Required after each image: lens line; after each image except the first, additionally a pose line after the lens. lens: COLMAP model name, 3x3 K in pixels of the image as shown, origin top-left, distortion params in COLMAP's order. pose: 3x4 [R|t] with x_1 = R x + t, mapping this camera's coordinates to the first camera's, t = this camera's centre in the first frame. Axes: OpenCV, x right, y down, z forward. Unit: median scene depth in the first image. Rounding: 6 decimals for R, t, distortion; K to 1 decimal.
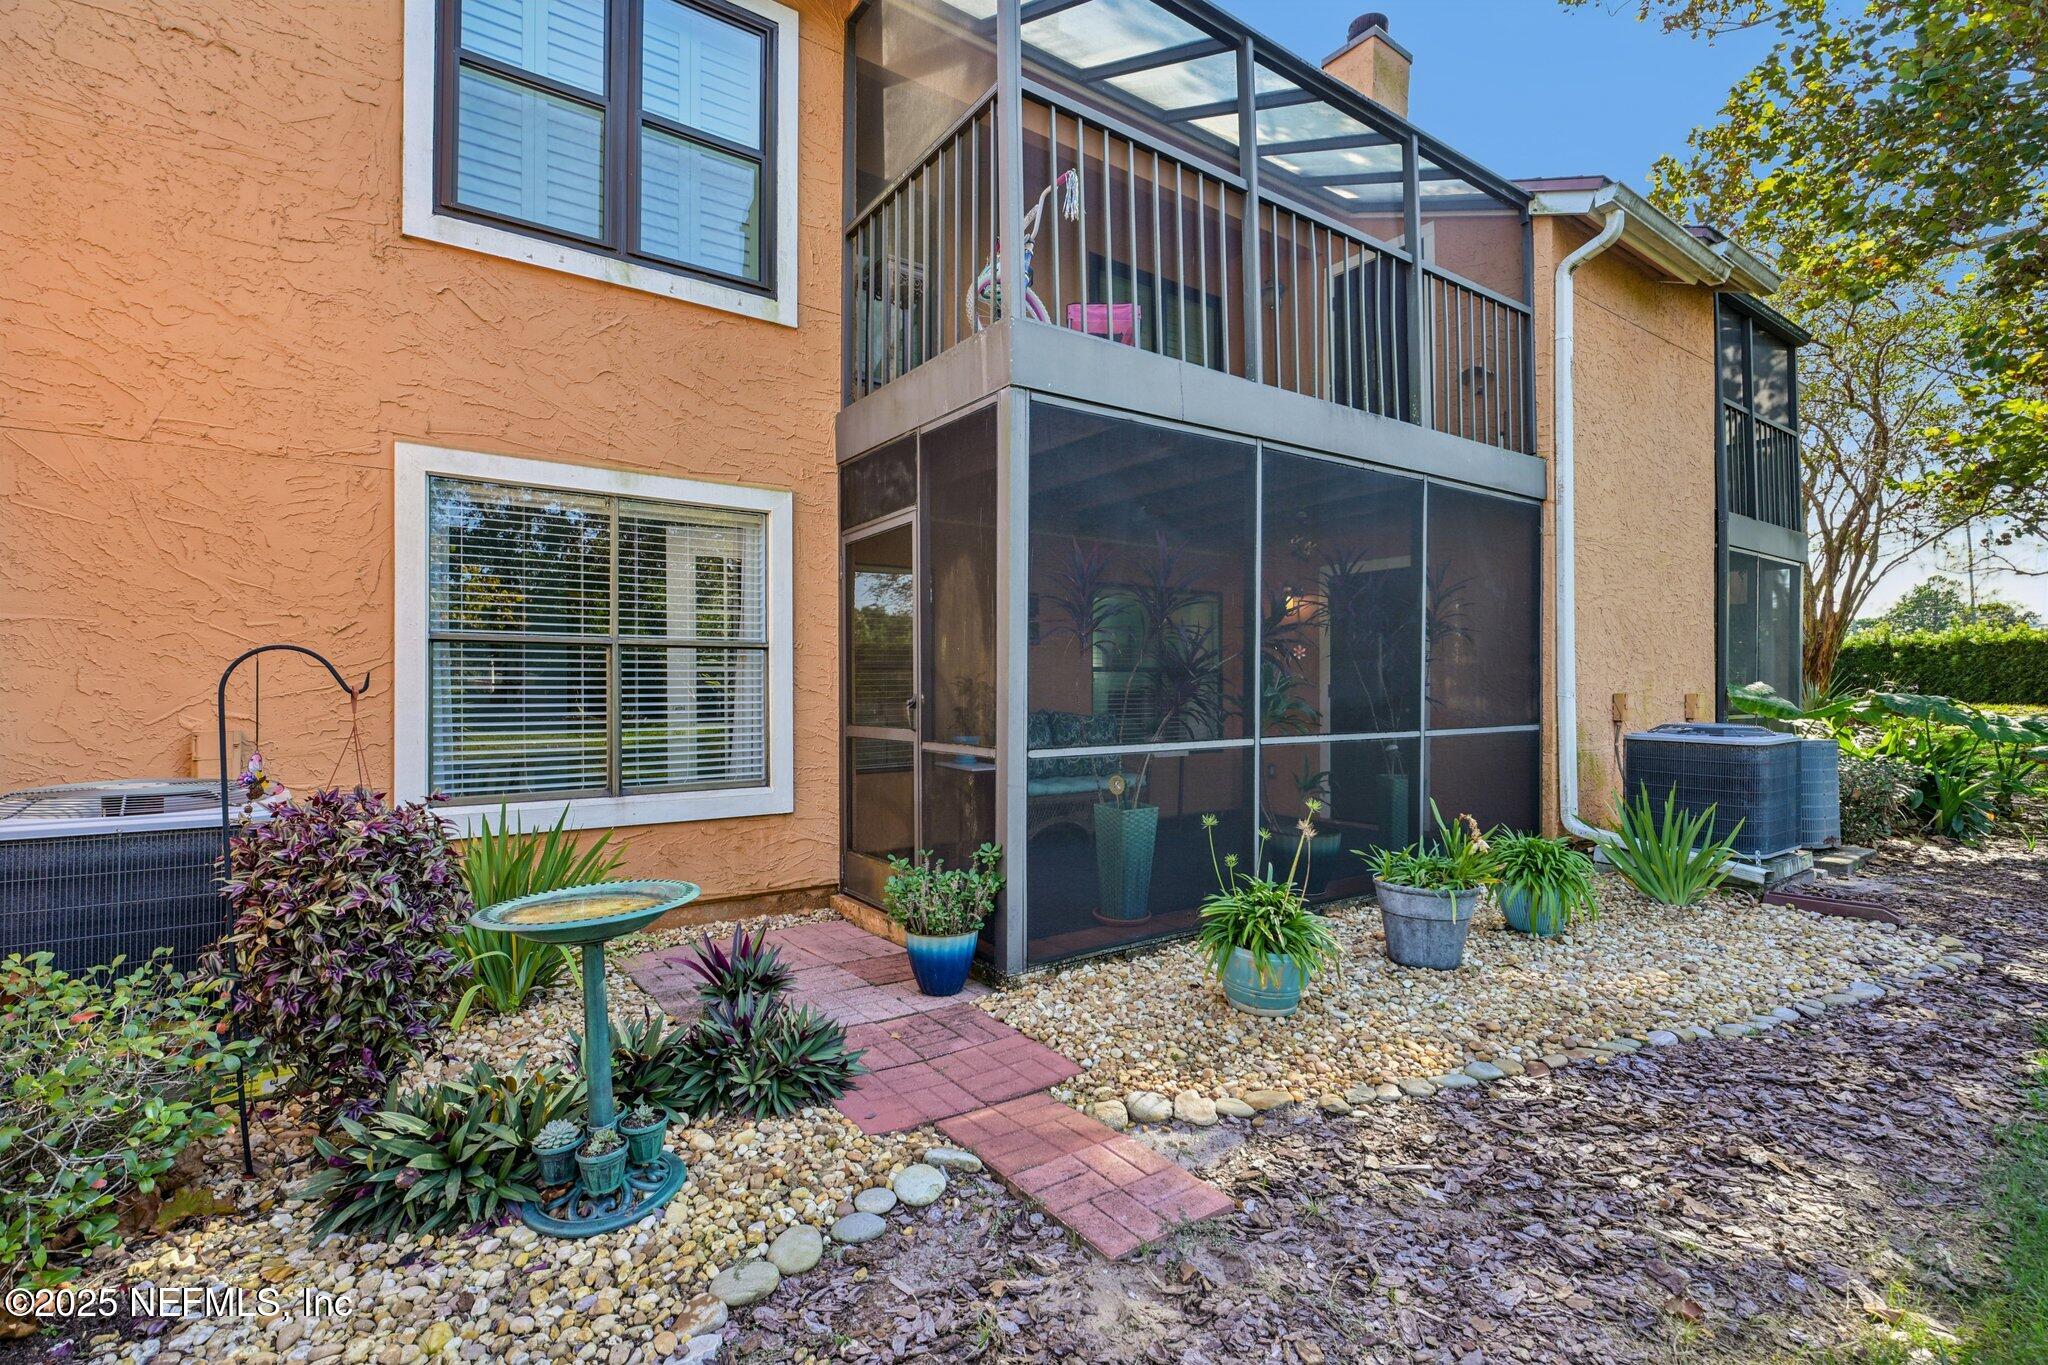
lens RADIAL K [[898.8, 0, 1024.0], [0, 898.8, 682.5], [0, 0, 1]] dist [0.000289, -0.000597]
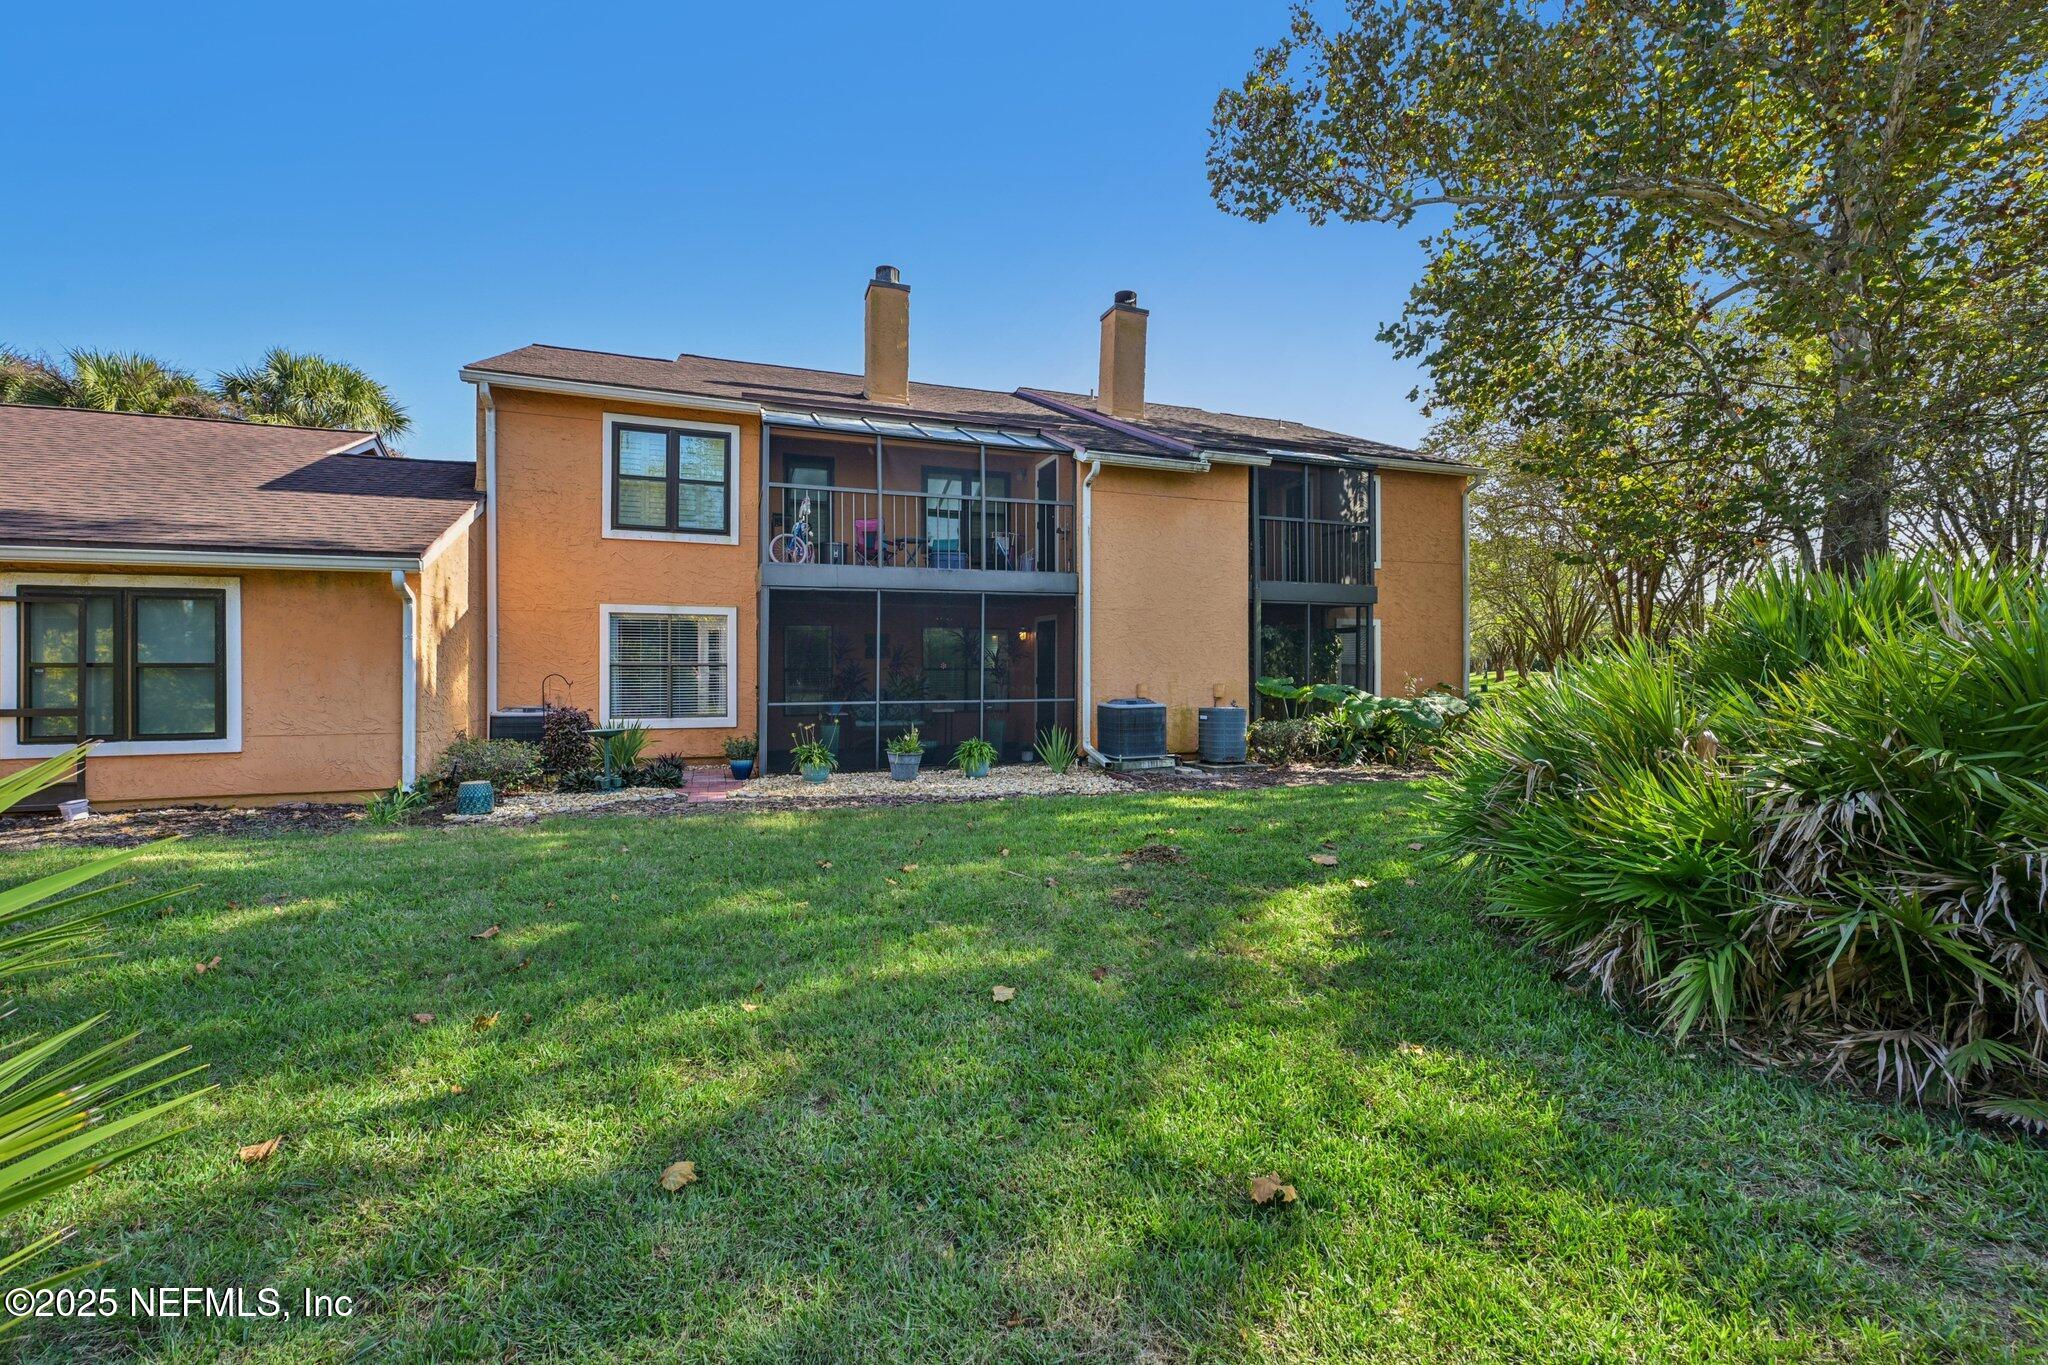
lens RADIAL K [[850.1, 0, 1024.0], [0, 850.1, 682.5], [0, 0, 1]] dist [0.015006, 0.000051]
pose [[0.970542, 0.002574, -0.240918, 1.197405], [-0.001111, 0.999980, 0.006209, -0.004827], [0.240929, -0.005758, 0.970526, -1.269461]]
